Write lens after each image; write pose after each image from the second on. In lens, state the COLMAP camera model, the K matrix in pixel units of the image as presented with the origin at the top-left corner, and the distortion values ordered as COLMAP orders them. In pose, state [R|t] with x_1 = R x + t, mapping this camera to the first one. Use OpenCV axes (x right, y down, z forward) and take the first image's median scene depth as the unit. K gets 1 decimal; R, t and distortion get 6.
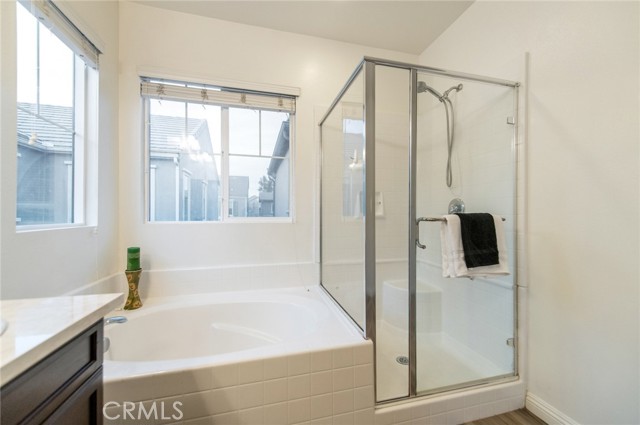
lens RADIAL K [[249.9, 0, 320.0], [0, 249.9, 212.5], [0, 0, 1]] dist [0.018483, -0.005383]
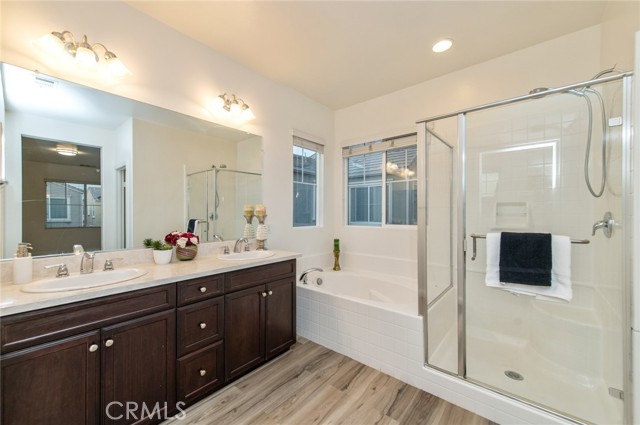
lens RADIAL K [[249.9, 0, 320.0], [0, 249.9, 212.5], [0, 0, 1]] dist [0.018483, -0.005383]
pose [[0.569432, -0.006011, -0.822016, 0.820629], [0.008918, 0.999960, -0.001135, -0.069818], [0.821990, -0.006684, 0.569463, -0.224073]]
